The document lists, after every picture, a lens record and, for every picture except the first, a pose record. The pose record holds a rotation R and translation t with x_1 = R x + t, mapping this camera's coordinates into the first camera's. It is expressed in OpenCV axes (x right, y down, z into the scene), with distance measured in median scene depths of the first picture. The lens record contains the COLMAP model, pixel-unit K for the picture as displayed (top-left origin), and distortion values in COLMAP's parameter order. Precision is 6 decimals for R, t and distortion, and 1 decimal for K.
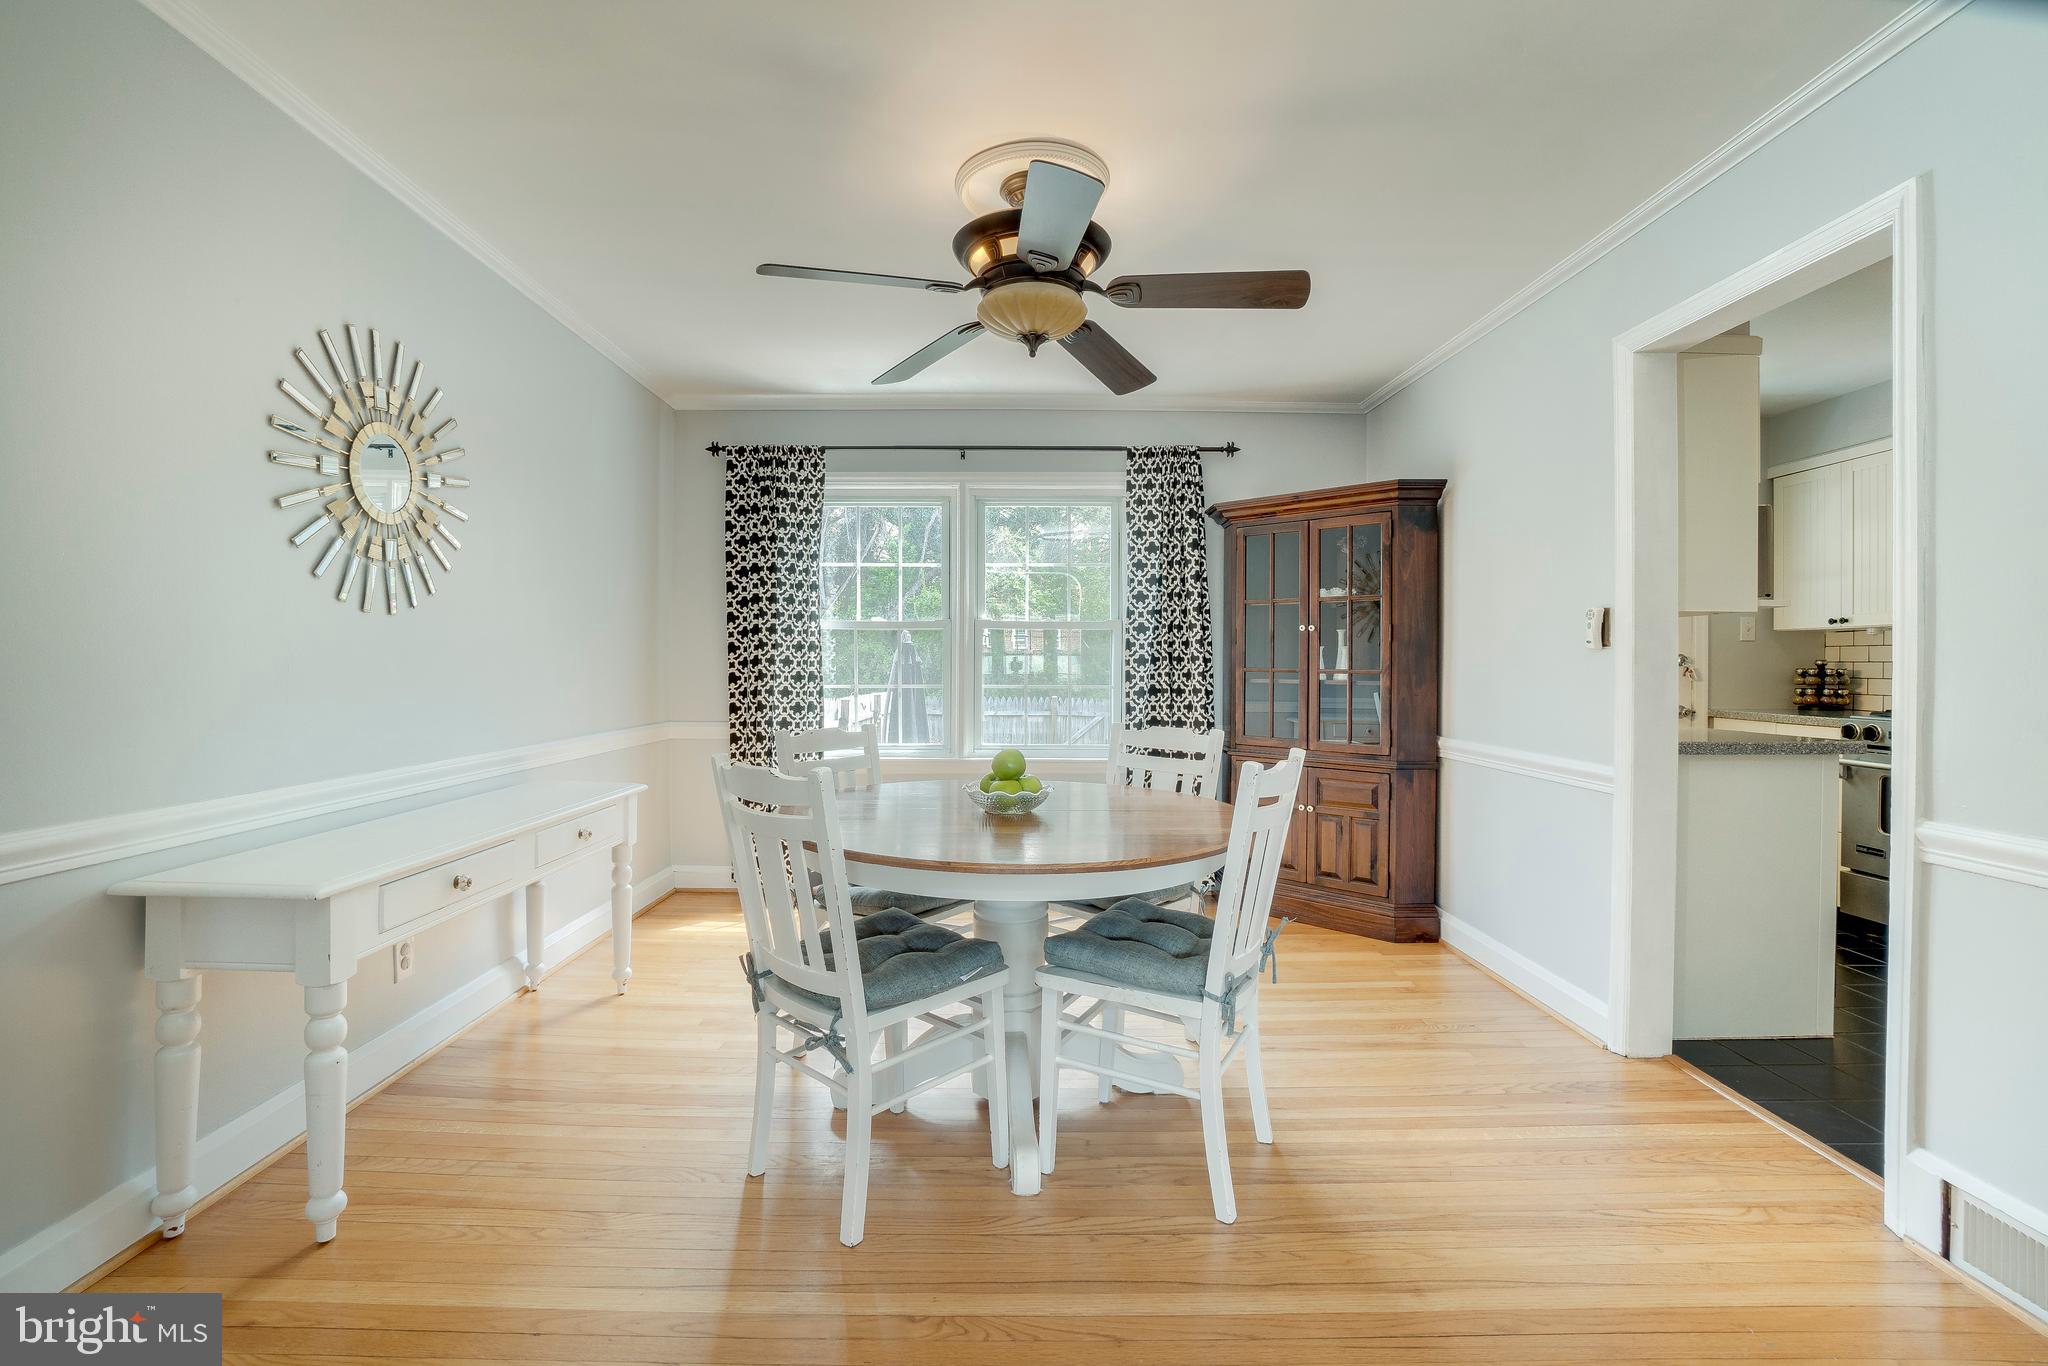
lens RADIAL K [[896.4, 0, 1016.9], [0, 896.4, 683.0], [0, 0, 1]] dist [-0.053668, 0.015857]
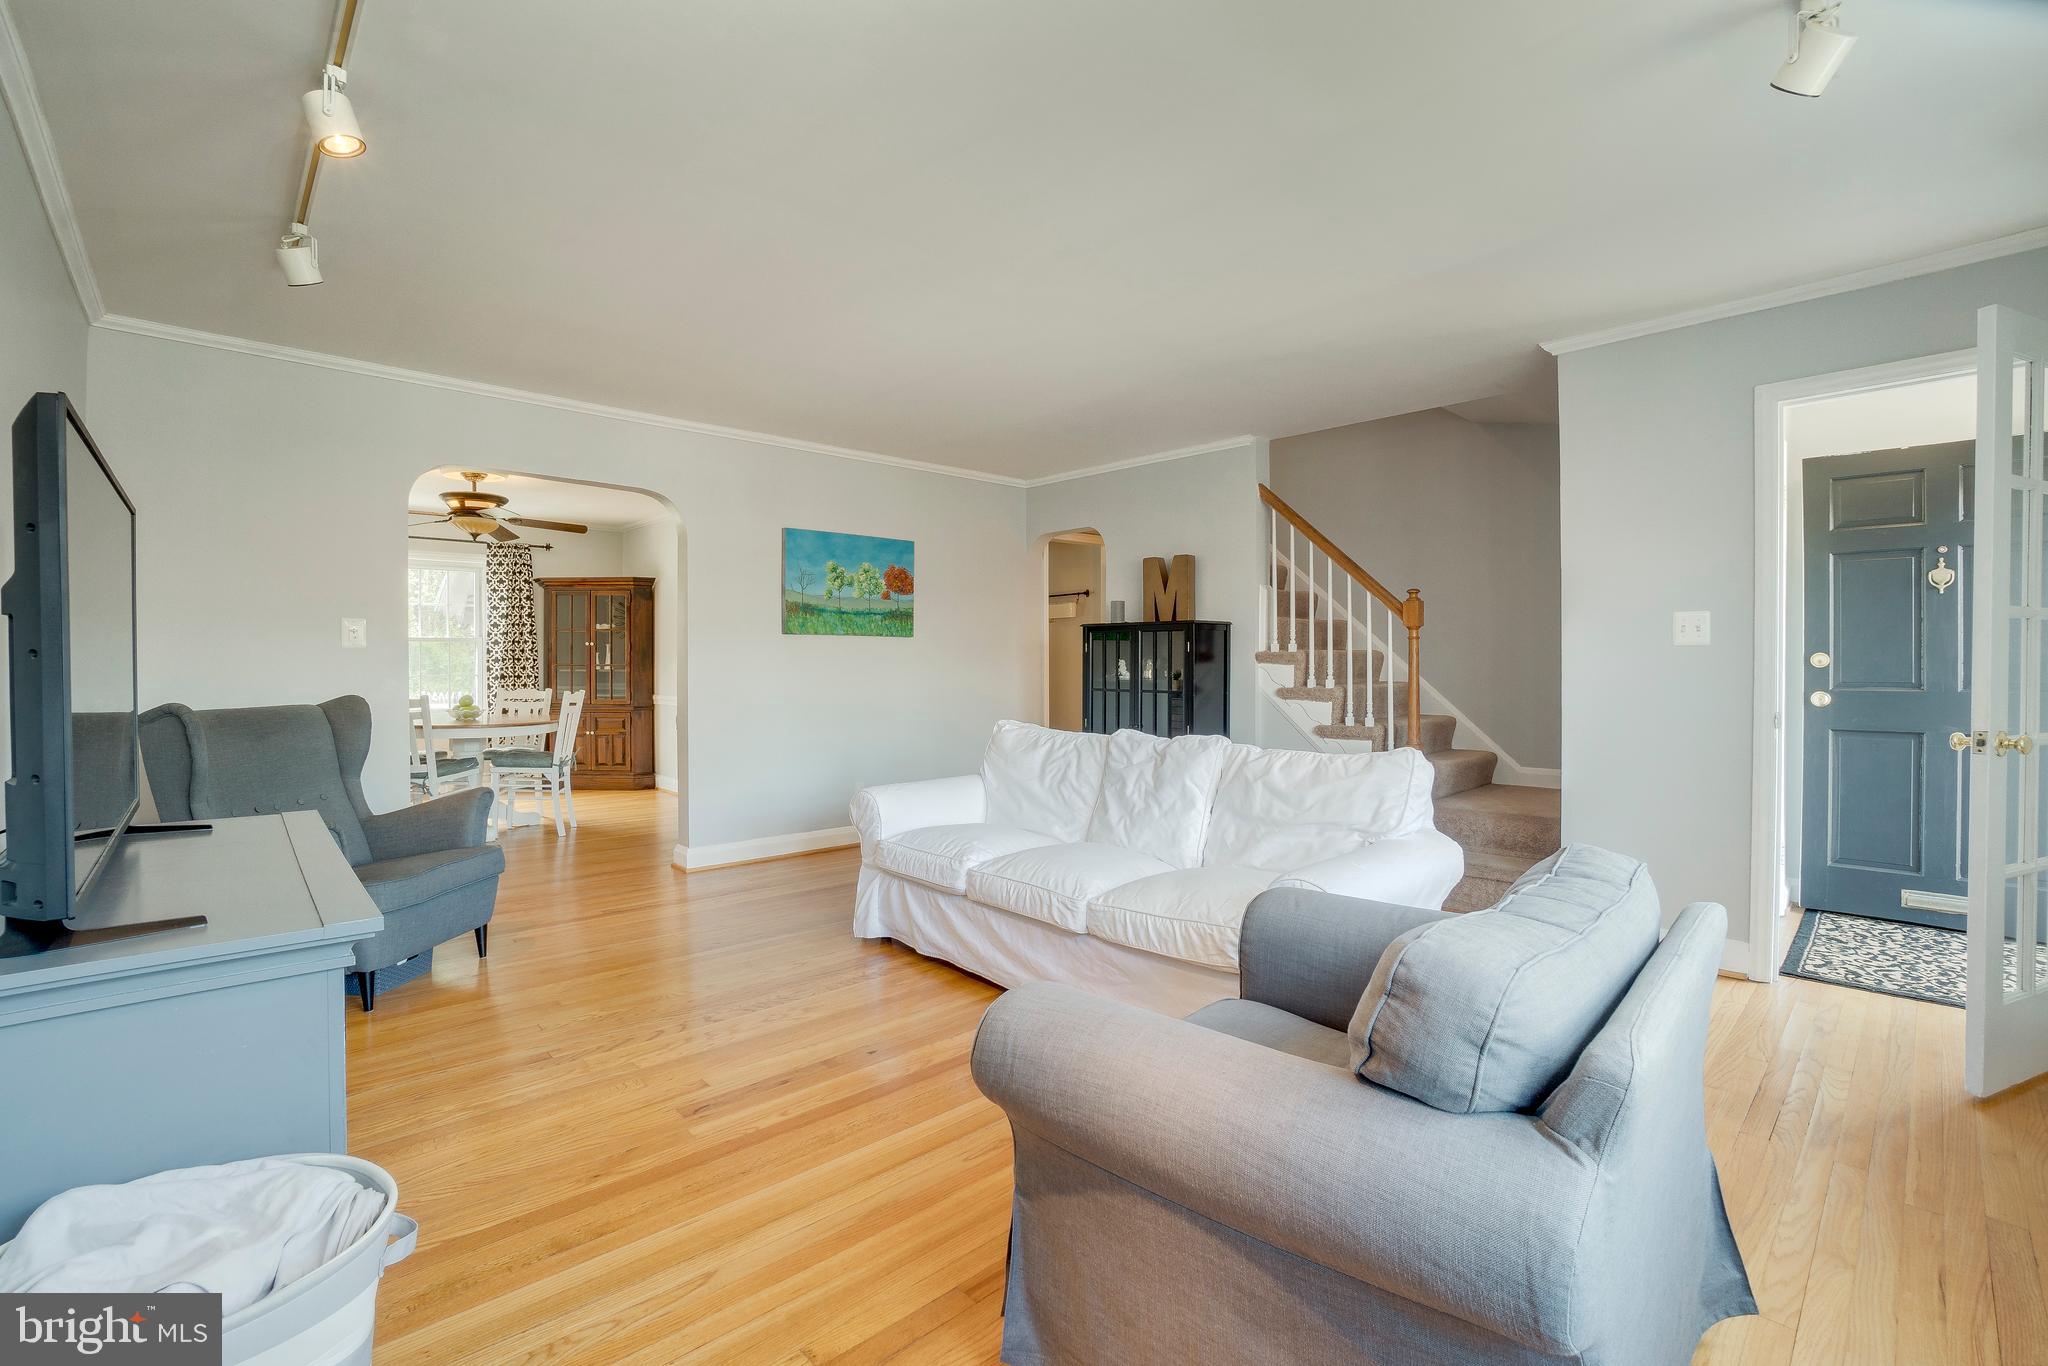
lens RADIAL K [[896.4, 0, 1003.2], [0, 896.4, 663.0], [0, 0, 1]] dist [-0.053668, 0.015857]
pose [[0.740814, -0.004071, 0.671698, -0.308628], [0.017108, 0.999772, -0.012809, 0.021706], [-0.671493, 0.020980, 0.740714, -1.043086]]
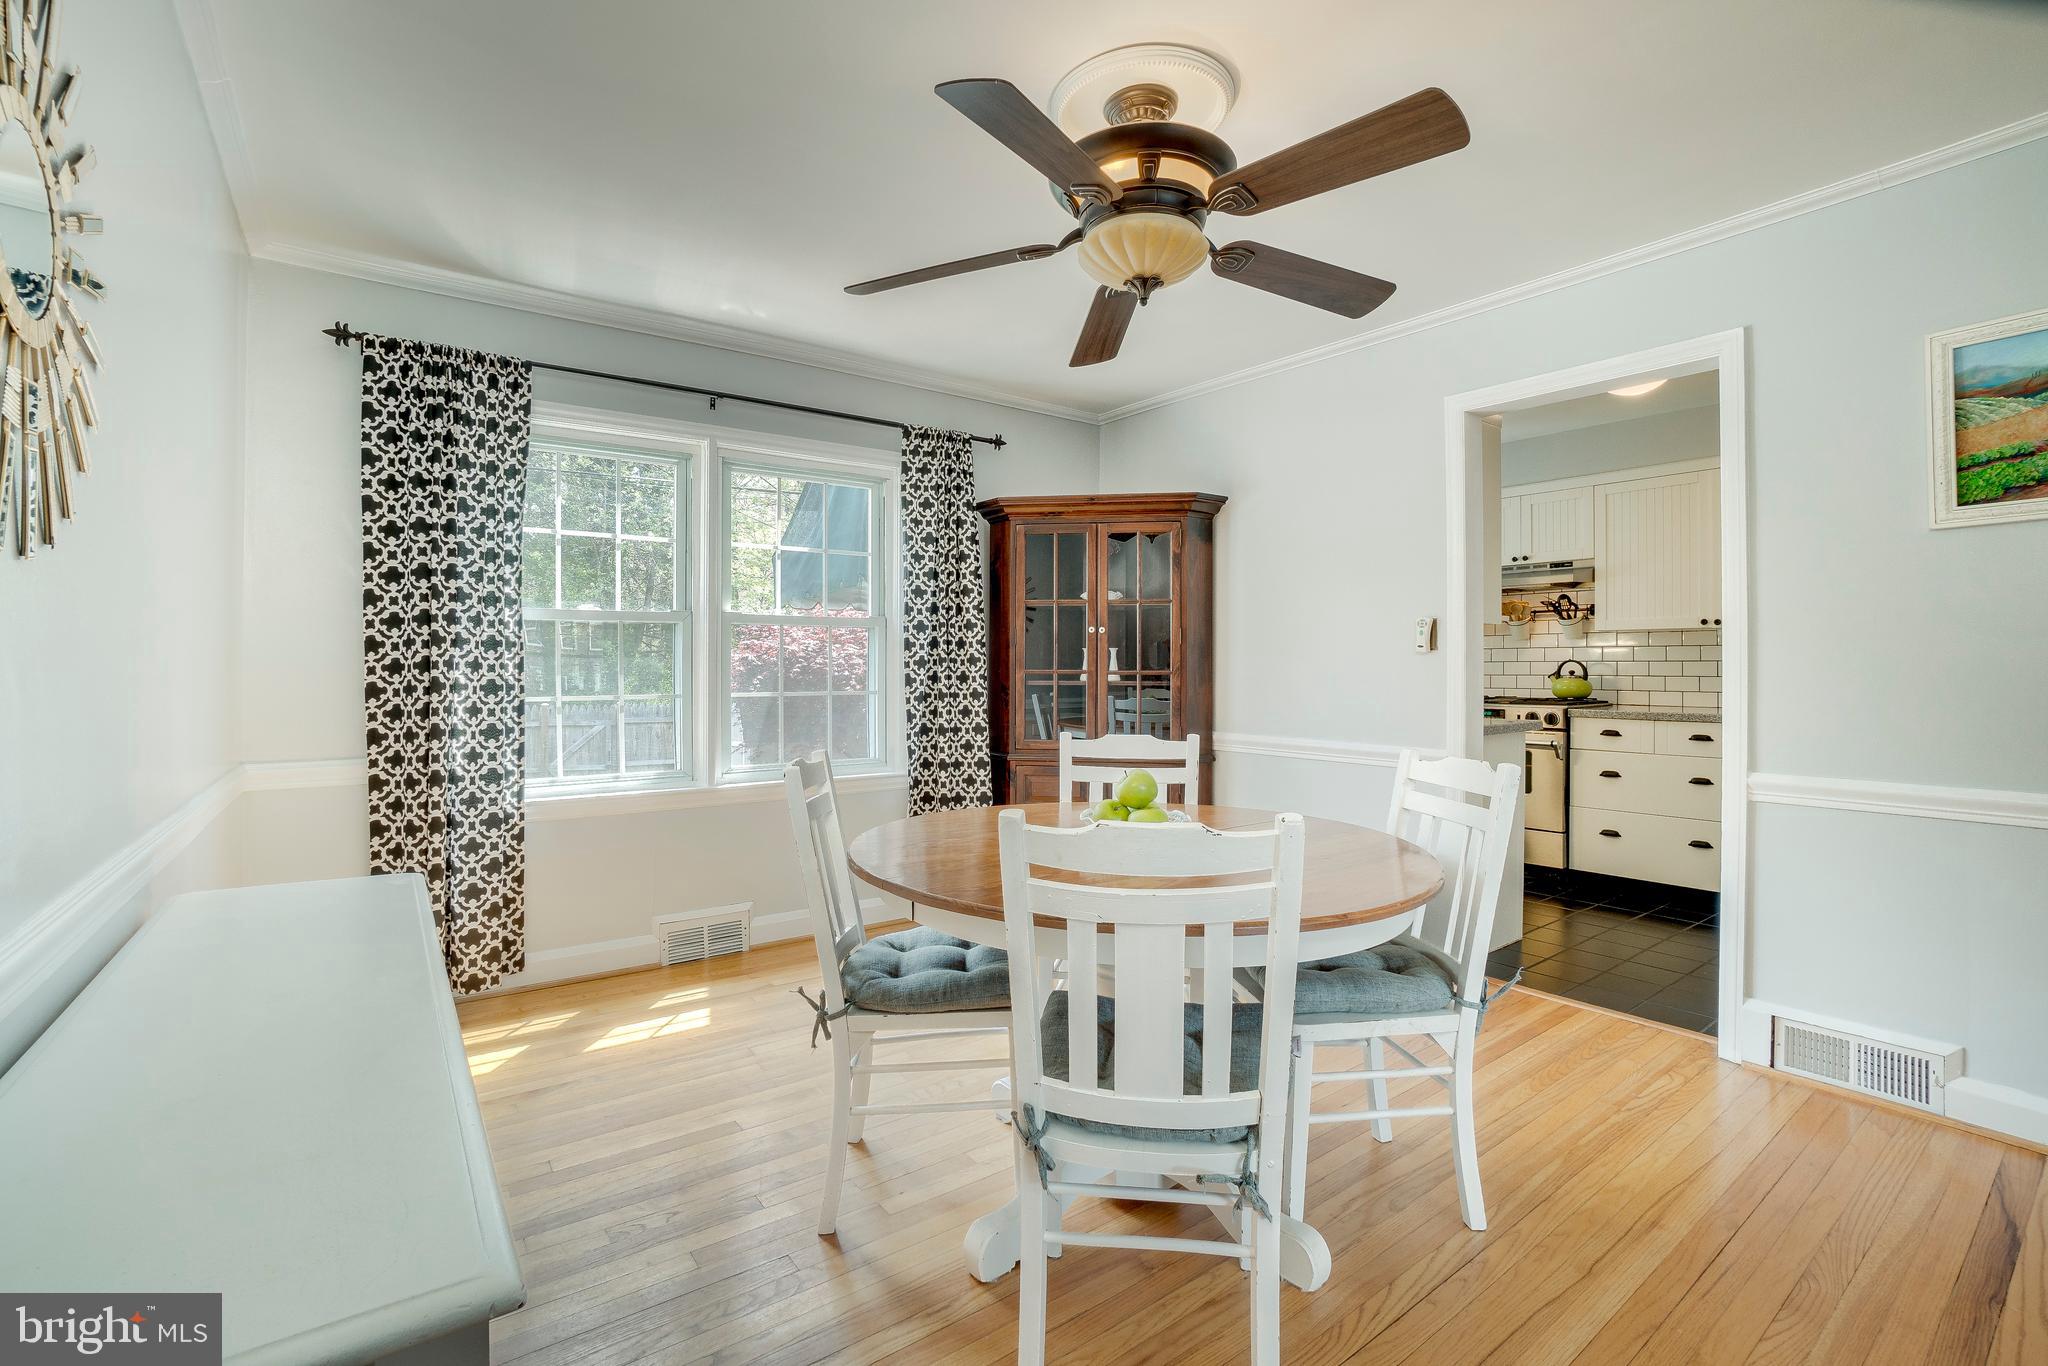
lens RADIAL K [[896.4, 0, 1033.9], [0, 896.4, 683.4], [0, 0, 1]] dist [-0.053668, 0.015857]
pose [[0.813135, -0.015622, 0.581865, -0.301608], [0.016279, 0.999859, 0.004095, -0.005678], [-0.581847, 0.006143, 0.813275, 0.201002]]
